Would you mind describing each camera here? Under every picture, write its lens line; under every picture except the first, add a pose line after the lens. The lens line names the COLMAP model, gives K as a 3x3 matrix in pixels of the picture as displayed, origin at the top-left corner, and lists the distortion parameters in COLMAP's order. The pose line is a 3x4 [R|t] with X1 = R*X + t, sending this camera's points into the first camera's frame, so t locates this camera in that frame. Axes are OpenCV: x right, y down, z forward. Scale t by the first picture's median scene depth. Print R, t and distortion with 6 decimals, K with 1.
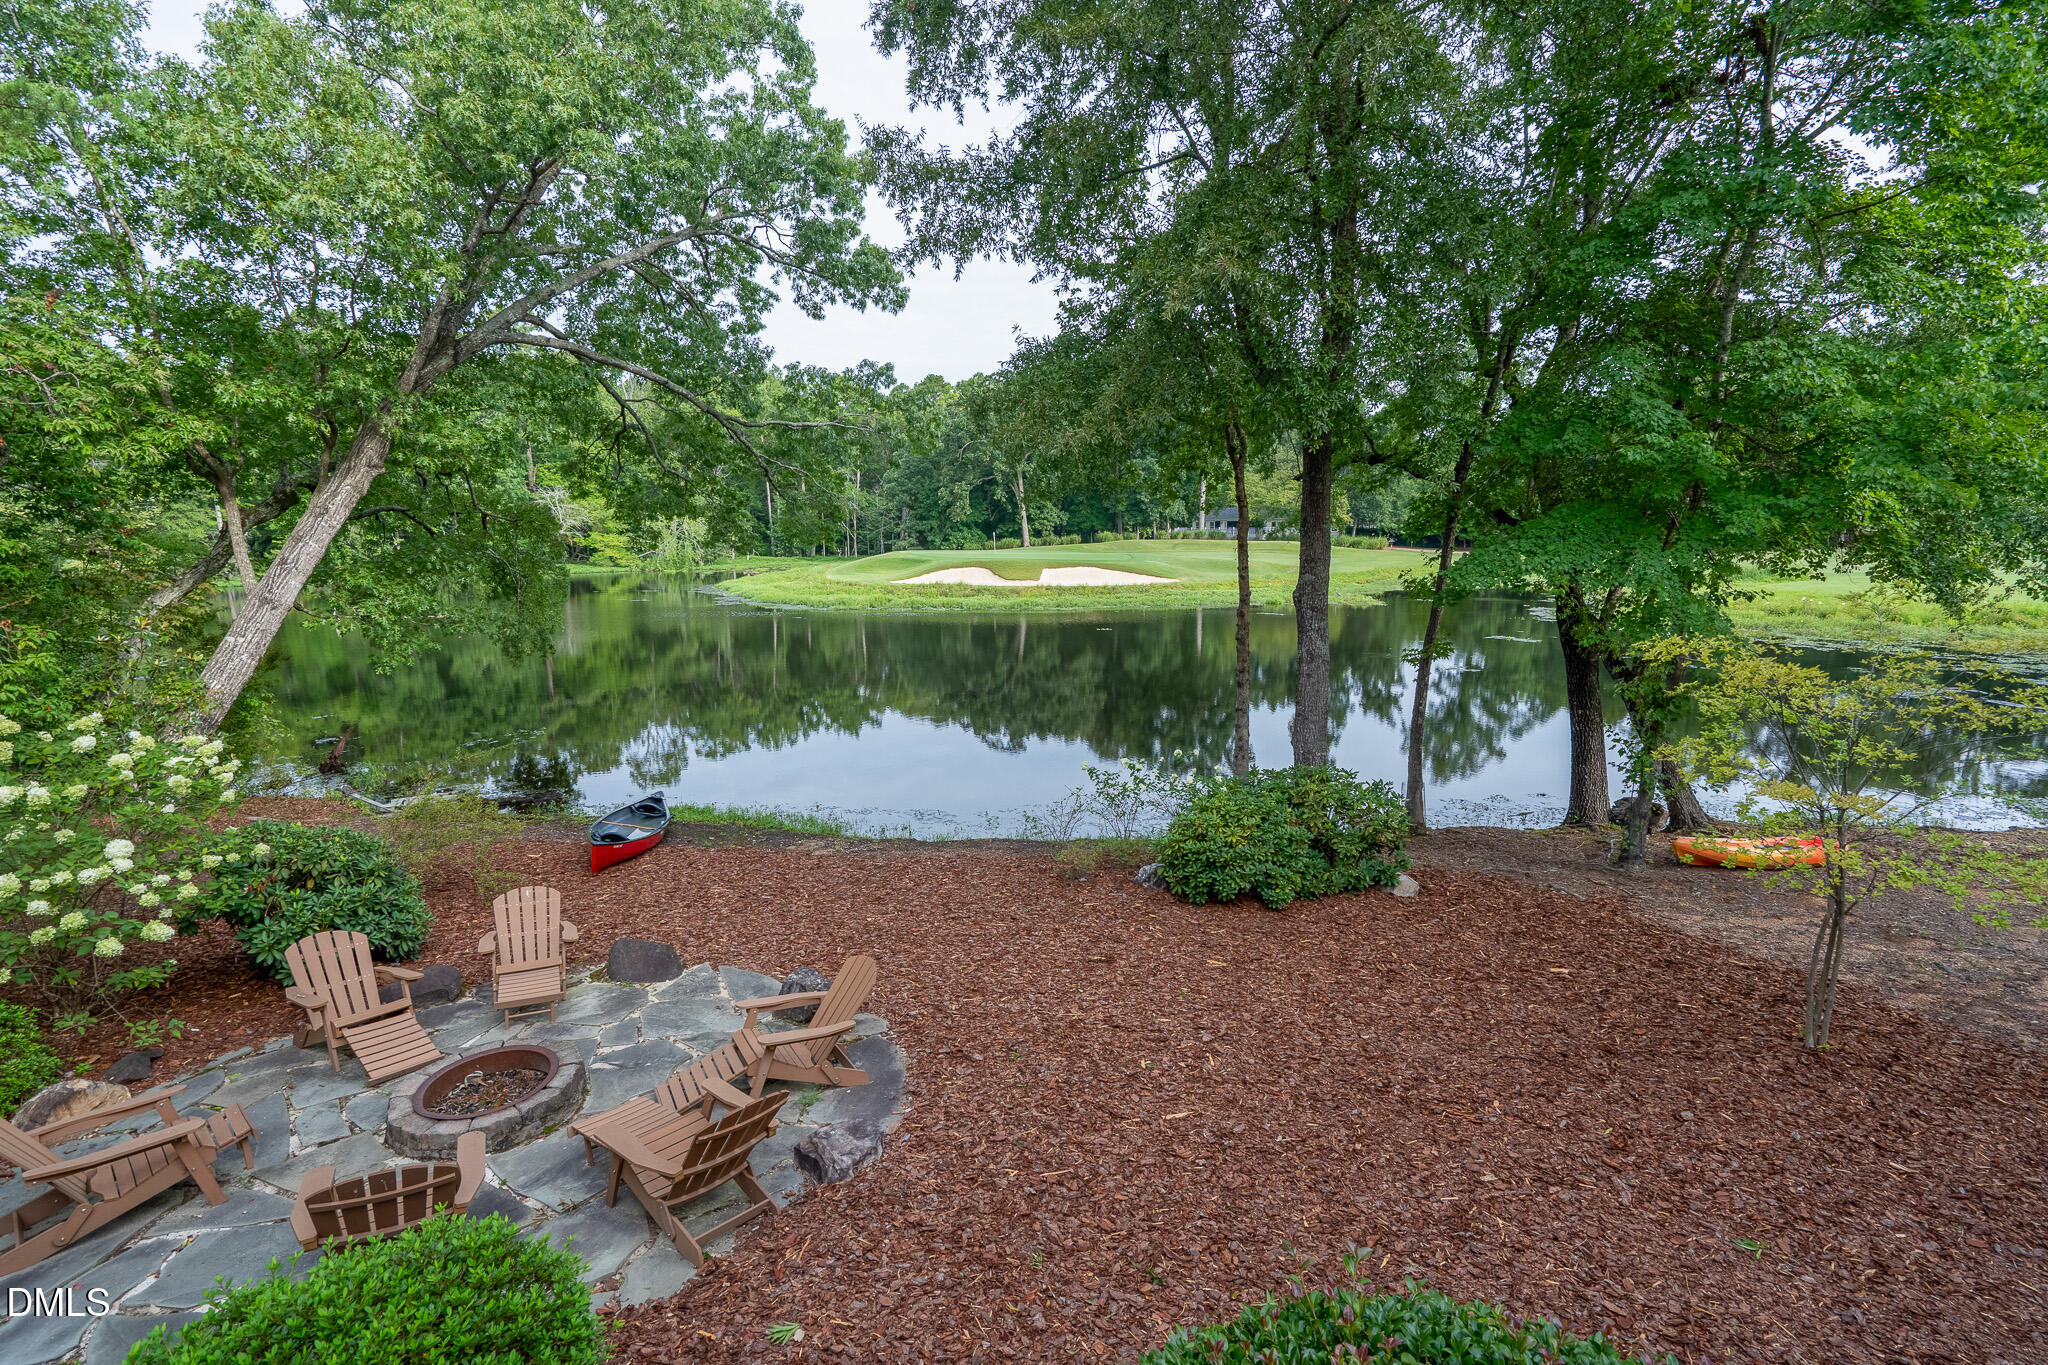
lens RADIAL K [[911.5, 0, 1018.8], [0, 911.5, 694.1], [0, 0, 1]] dist [-0.018113, 0.009449]
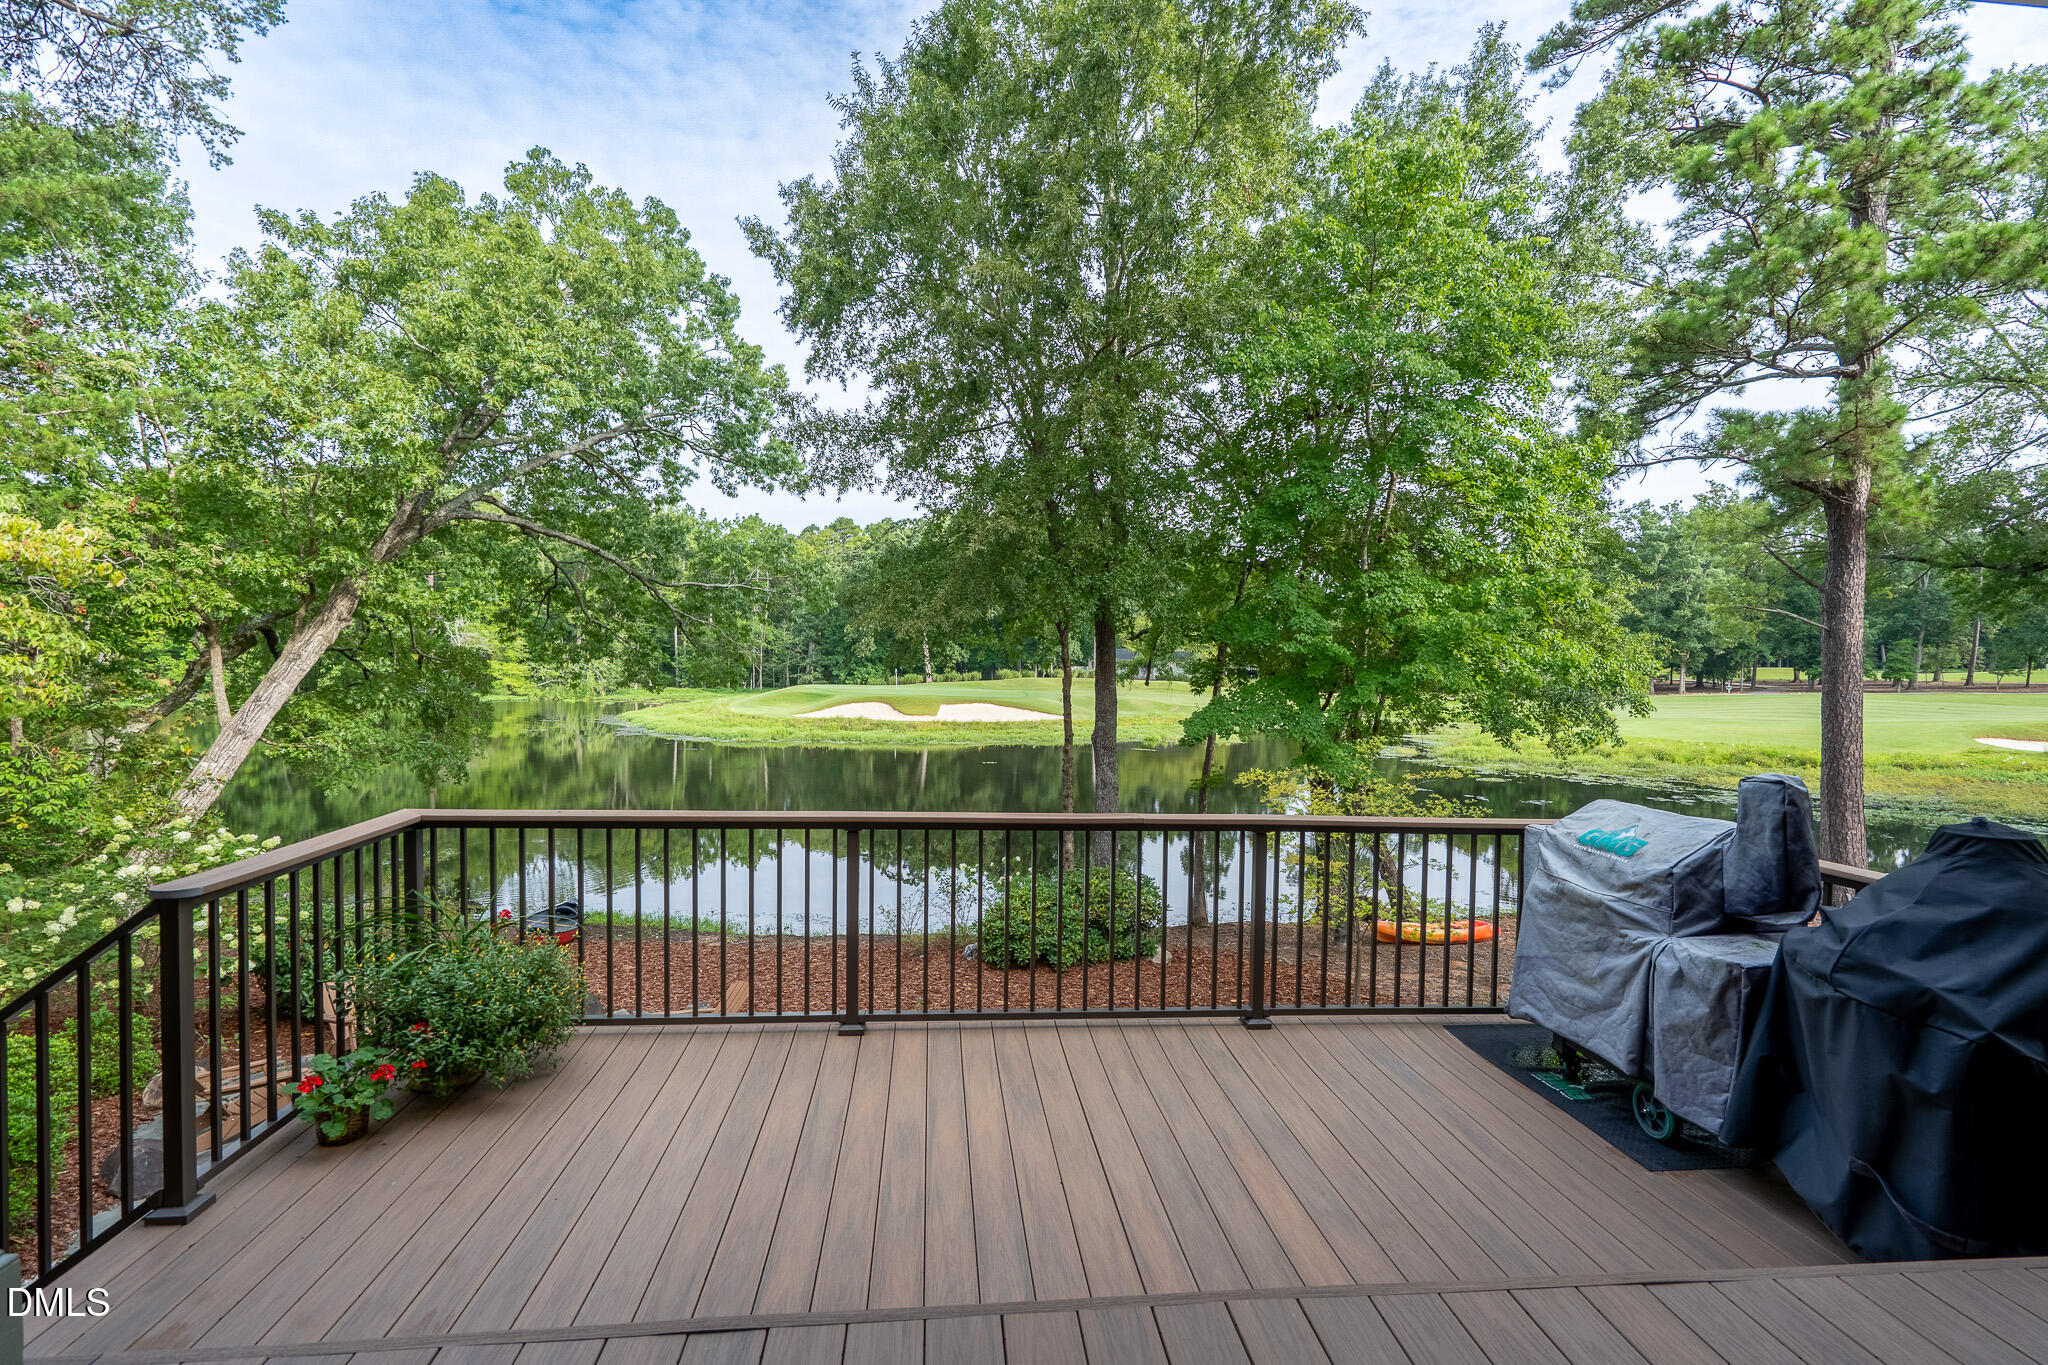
lens RADIAL K [[911.5, 0, 1018.8], [0, 911.5, 694.1], [0, 0, 1]] dist [-0.018113, 0.009449]
pose [[0.994862, 0.014896, 0.100143, 0.034994], [-0.000191, 0.989392, -0.145273, 0.011253], [-0.101245, 0.144508, 0.984310, -0.162117]]
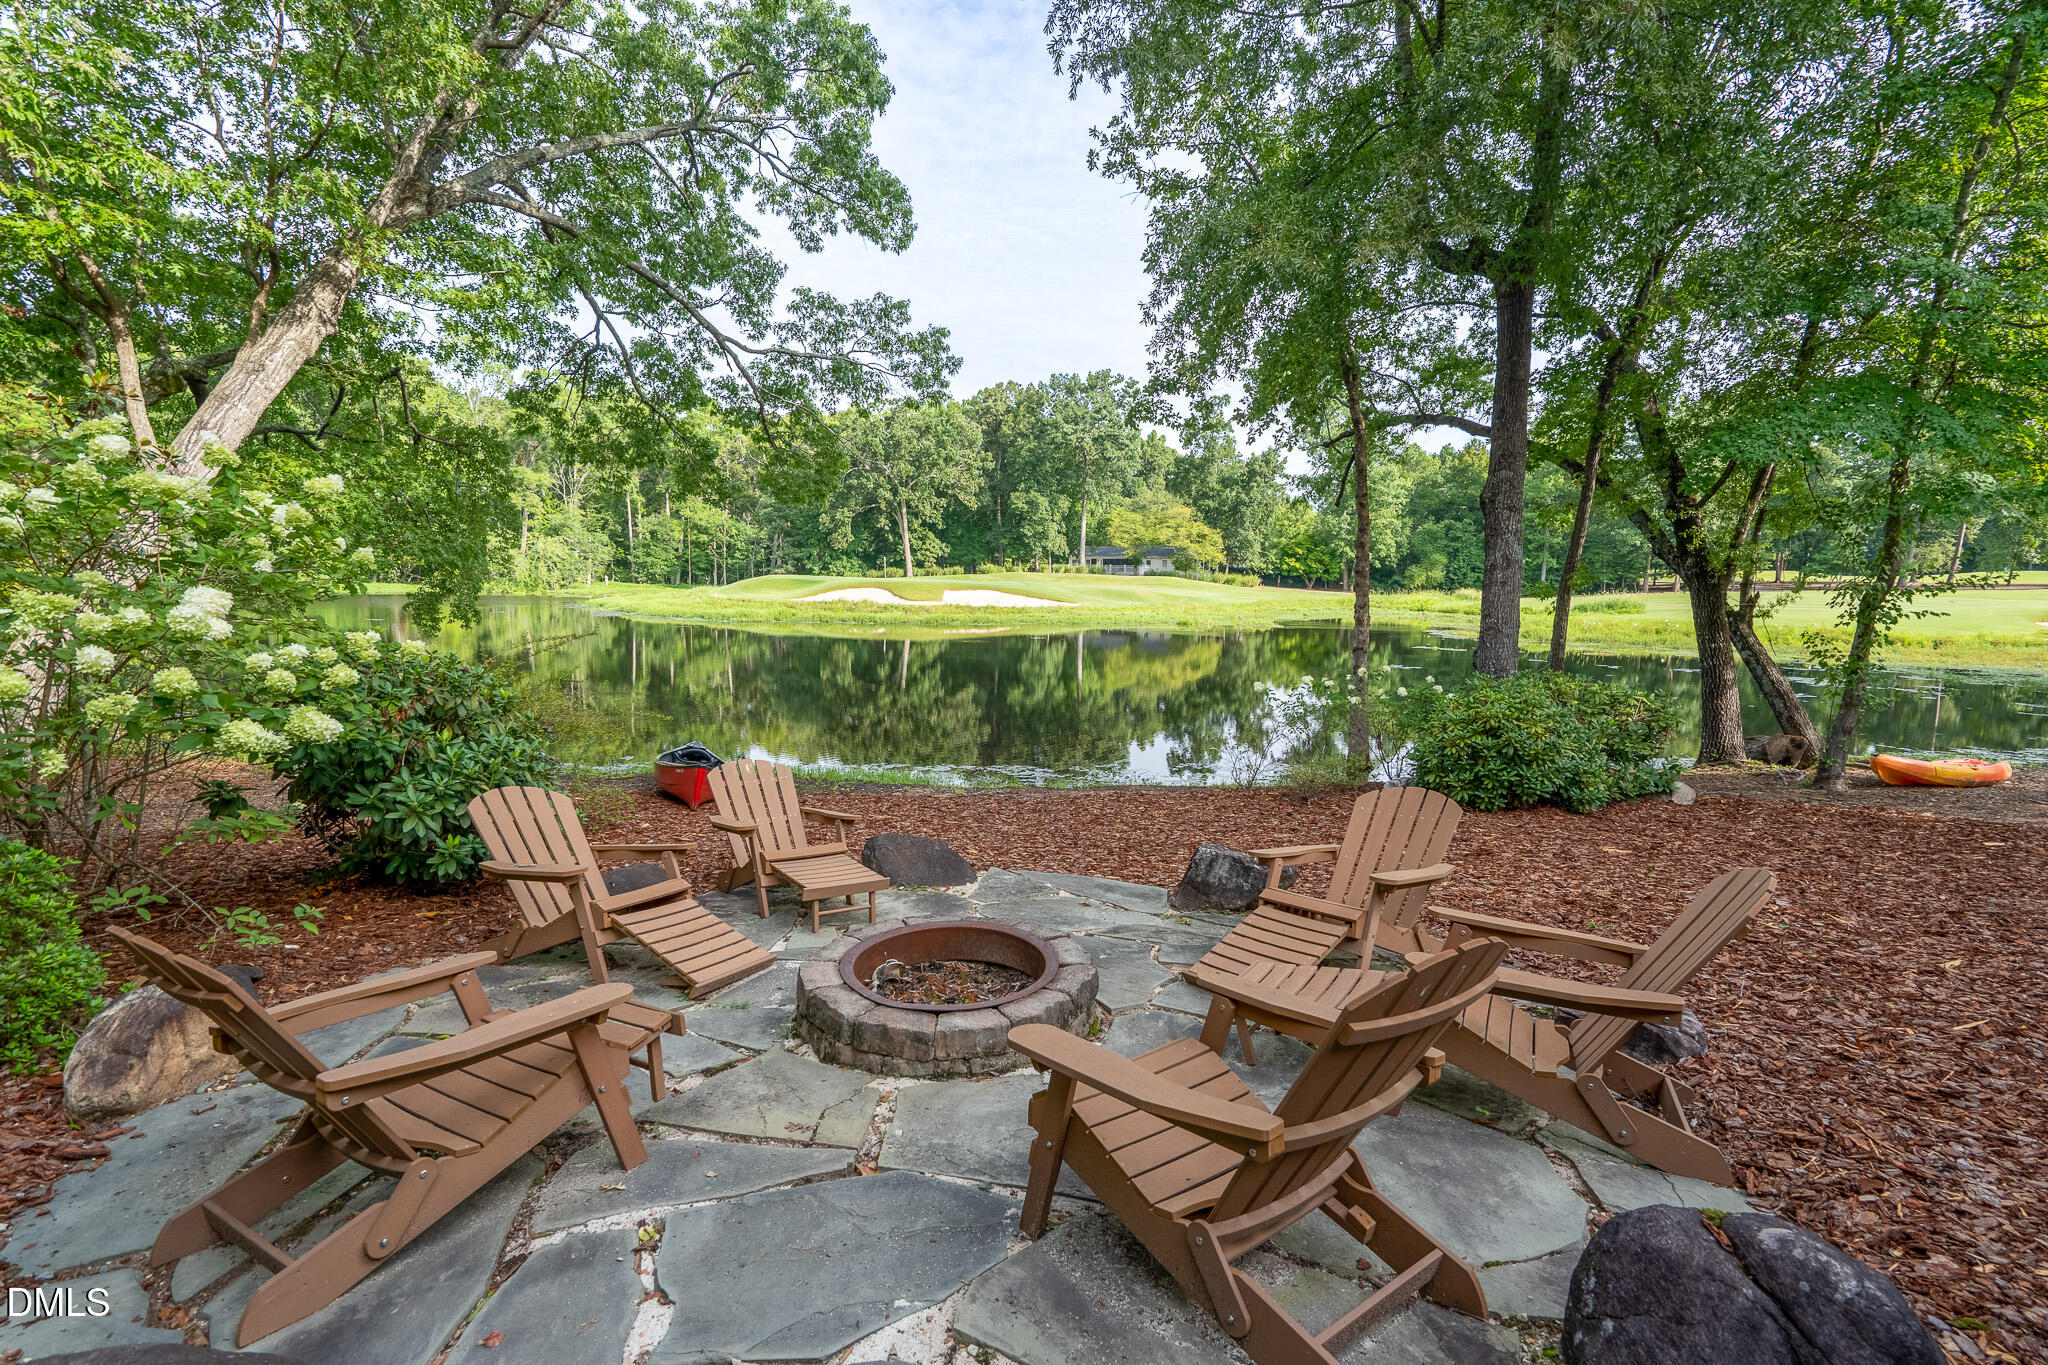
lens RADIAL K [[911.5, 0, 1018.8], [0, 911.5, 694.1], [0, 0, 1]] dist [-0.018113, 0.009449]
pose [[0.987404, 0.005398, 0.158129, -0.161276], [0.002407, 0.998790, -0.049127, 0.071252], [-0.158203, 0.048889, 0.986196, 0.100990]]
